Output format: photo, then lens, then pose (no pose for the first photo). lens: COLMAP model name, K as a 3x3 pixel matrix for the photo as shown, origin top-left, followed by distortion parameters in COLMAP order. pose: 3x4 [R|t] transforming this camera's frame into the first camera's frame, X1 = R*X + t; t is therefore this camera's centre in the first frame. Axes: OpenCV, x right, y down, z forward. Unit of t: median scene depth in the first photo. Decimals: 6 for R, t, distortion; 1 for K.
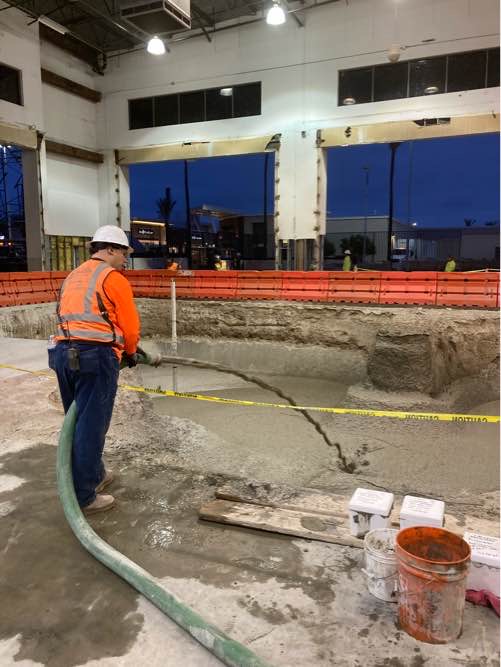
lens RADIAL K [[536.5, 0, 250.5], [0, 536.5, 333.5], [0, 0, 1]] dist [-0.000949, 0.001470]
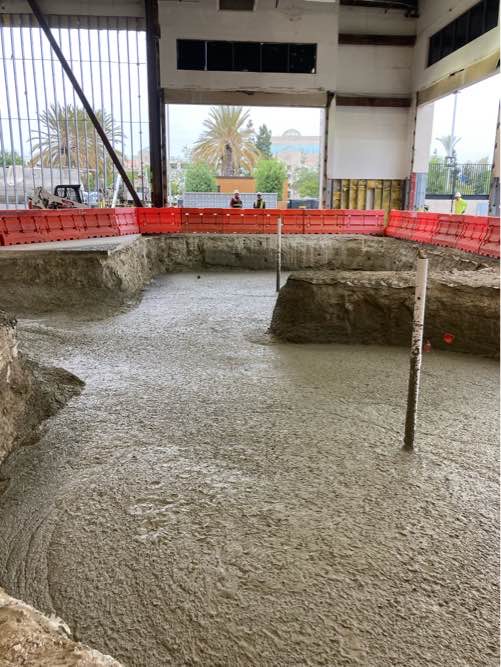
lens RADIAL K [[536.5, 0, 250.5], [0, 536.5, 333.5], [0, 0, 1]] dist [-0.000949, 0.001470]
pose [[0.470427, 0.230664, -0.851758, 0.616282], [-0.136782, 0.972627, 0.187852, -0.046379], [0.871774, 0.028134, 0.489100, 0.254927]]
